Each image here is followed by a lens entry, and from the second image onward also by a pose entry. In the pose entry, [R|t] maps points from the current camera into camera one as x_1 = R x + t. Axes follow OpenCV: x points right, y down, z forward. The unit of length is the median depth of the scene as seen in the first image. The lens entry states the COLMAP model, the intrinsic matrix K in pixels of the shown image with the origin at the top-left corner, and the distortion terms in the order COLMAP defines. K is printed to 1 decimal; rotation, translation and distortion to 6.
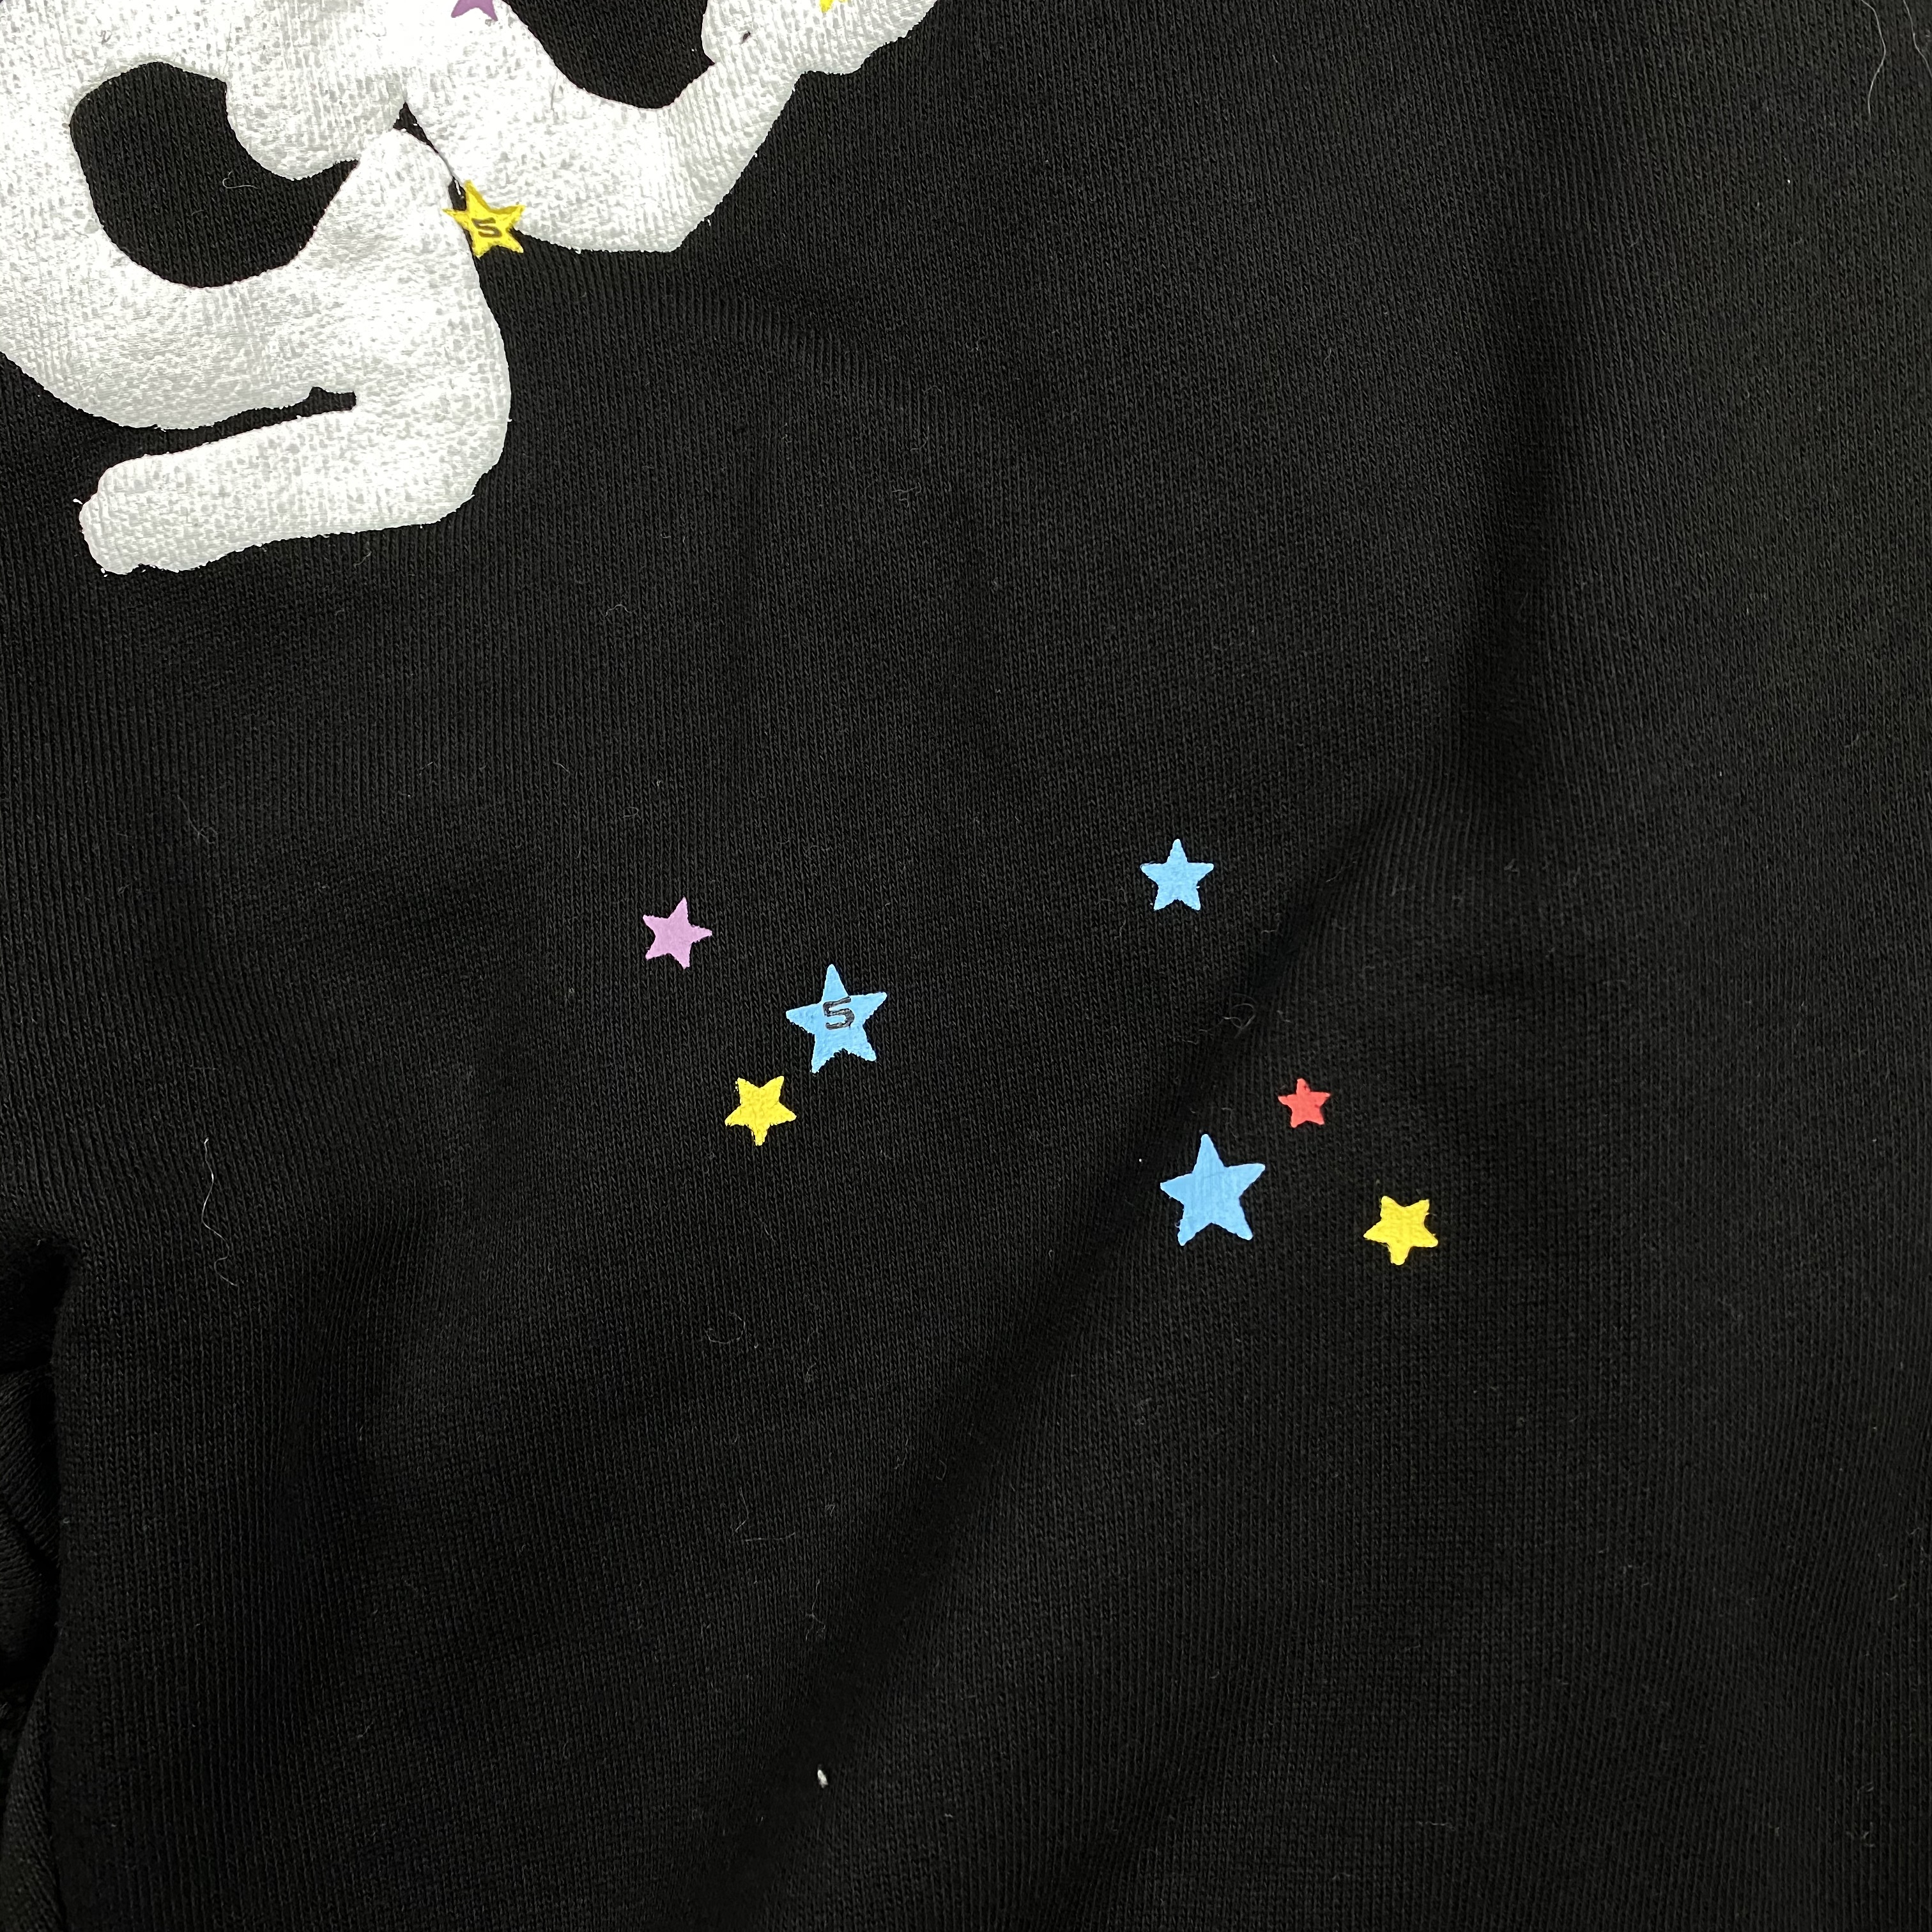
lens RADIAL K [[2287.6, 0, 971.0], [0, 2287.6, 974.0], [0, 0, 1]] dist [0.017050, 0.000000]
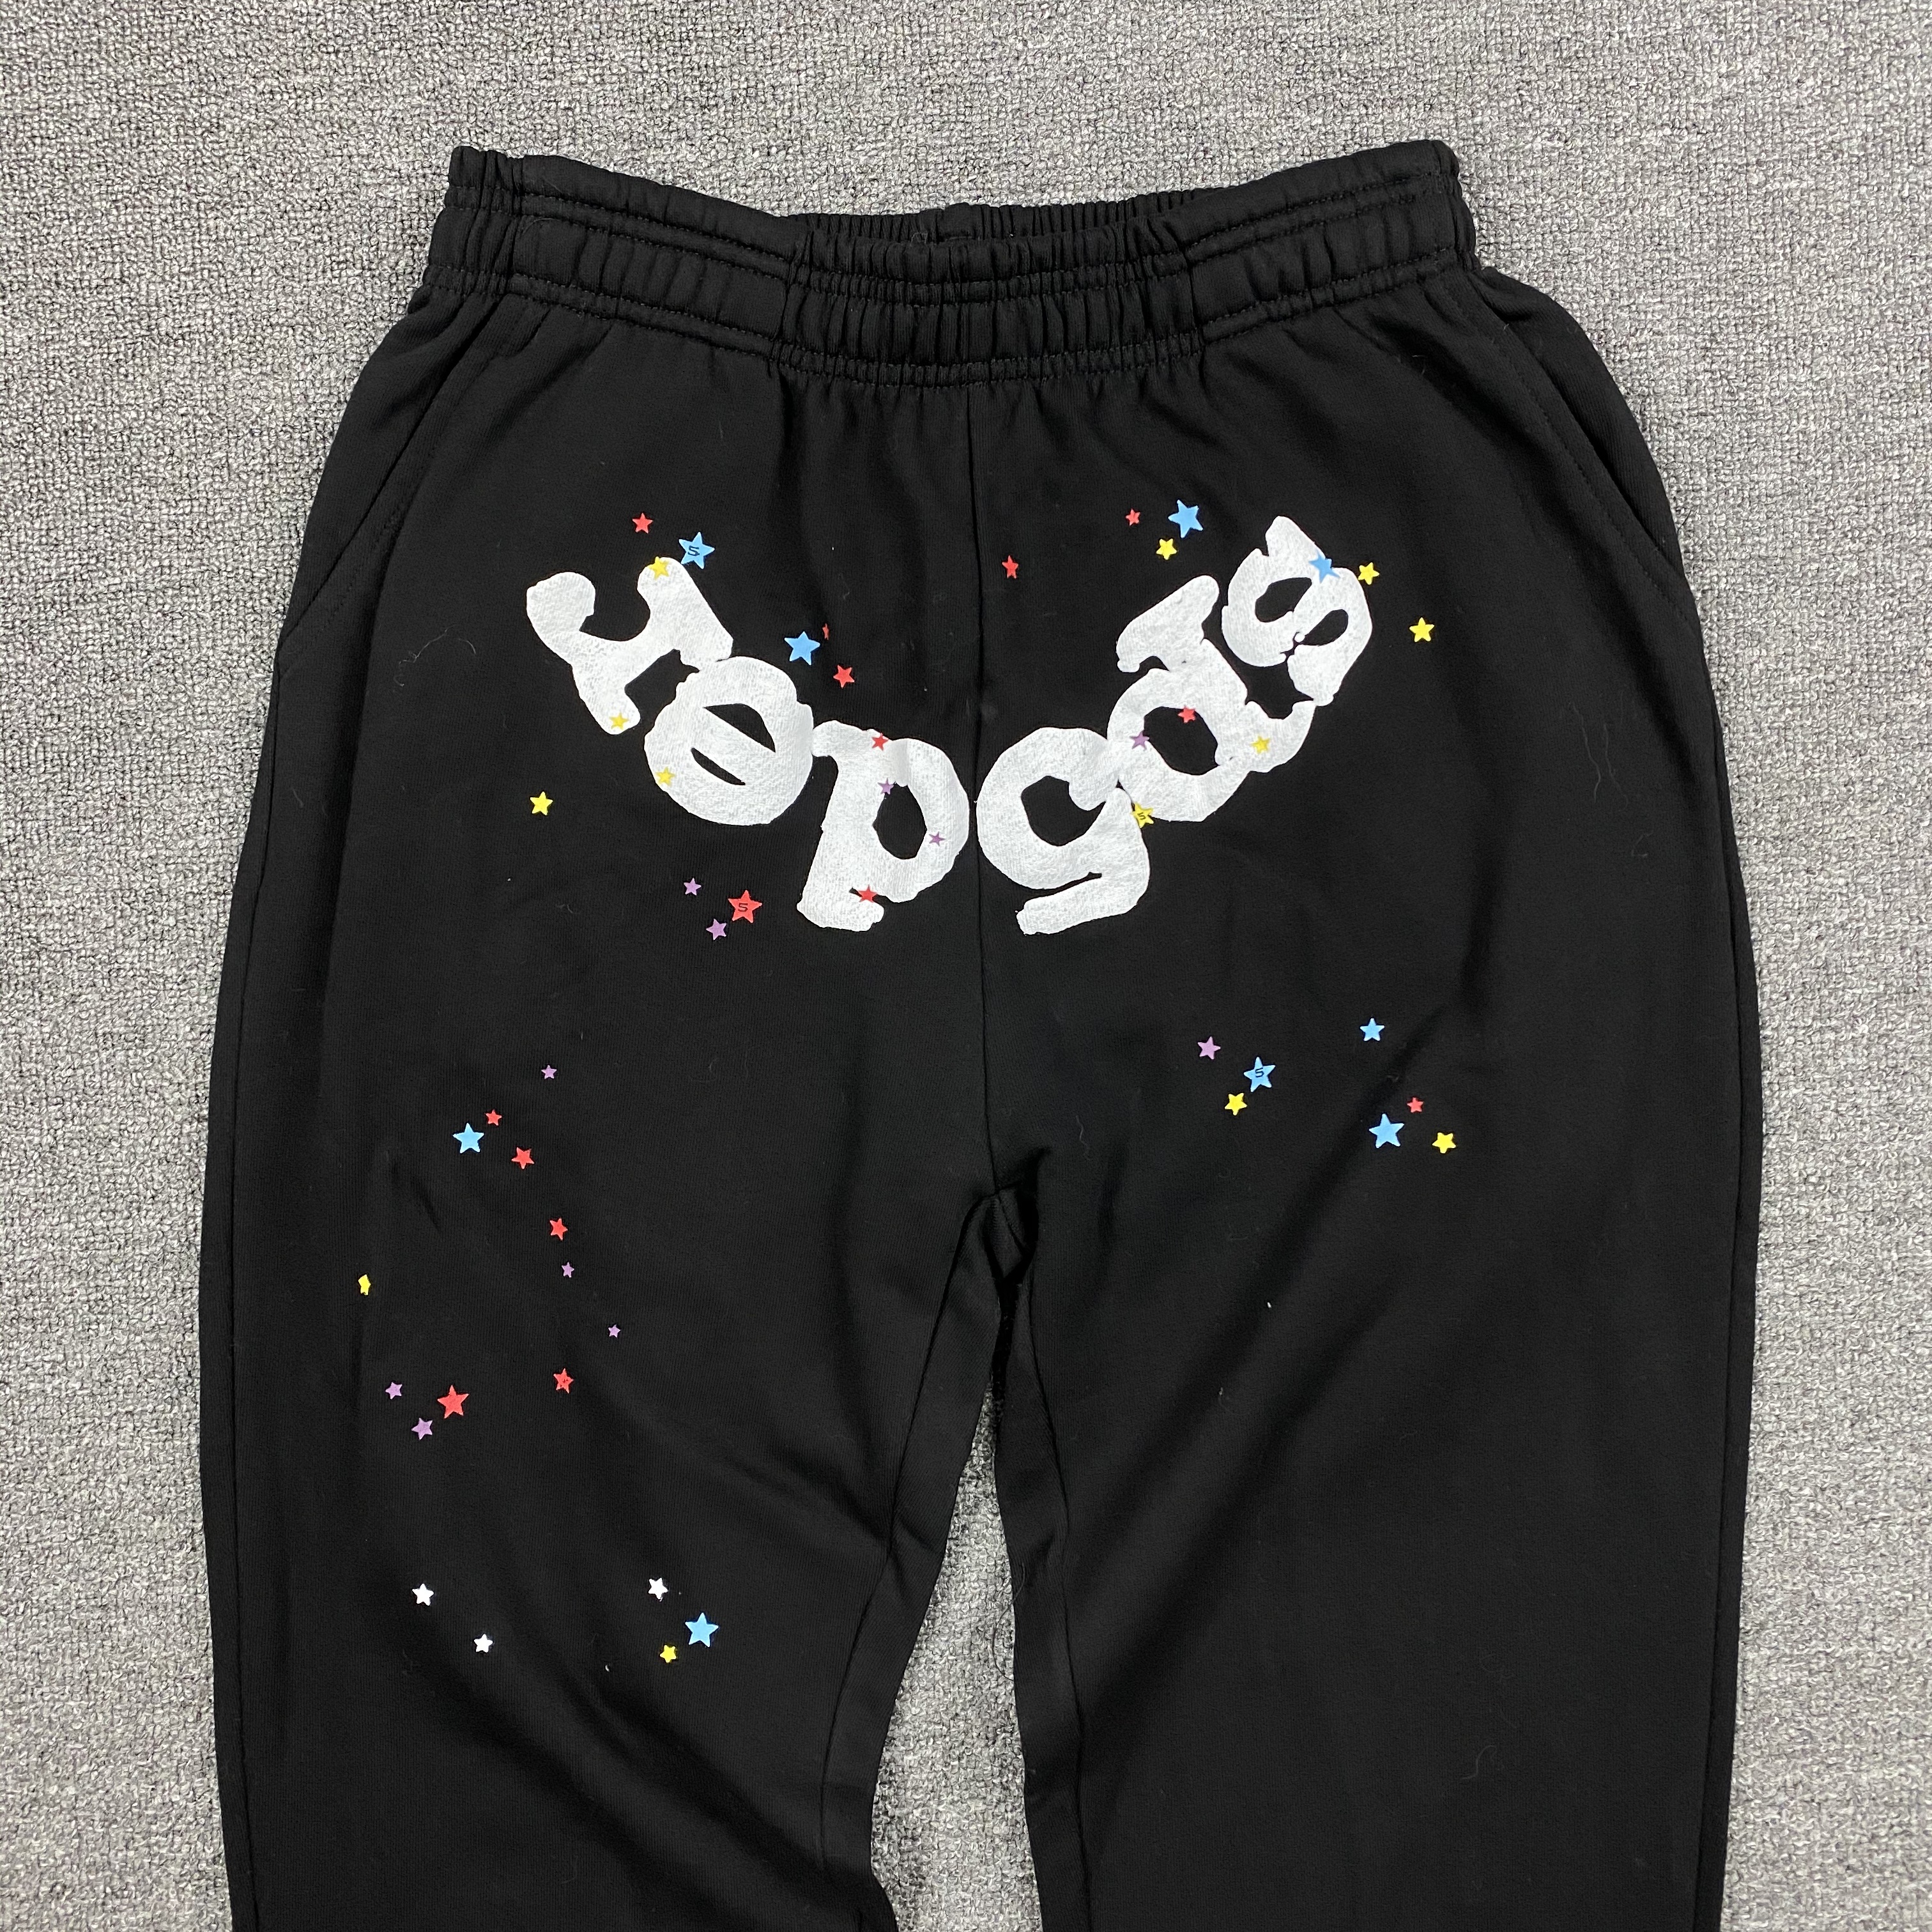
lens RADIAL K [[2064.4, 0, 951.9], [0, 2064.4, 1036.7], [0, 0, 1]] dist [0.008791, 0.000000]
pose [[0.999909, -0.006564, -0.011767, -0.444588], [0.007443, 0.997055, 0.076322, -0.250459], [0.011231, -0.076403, 0.997014, -1.804307]]
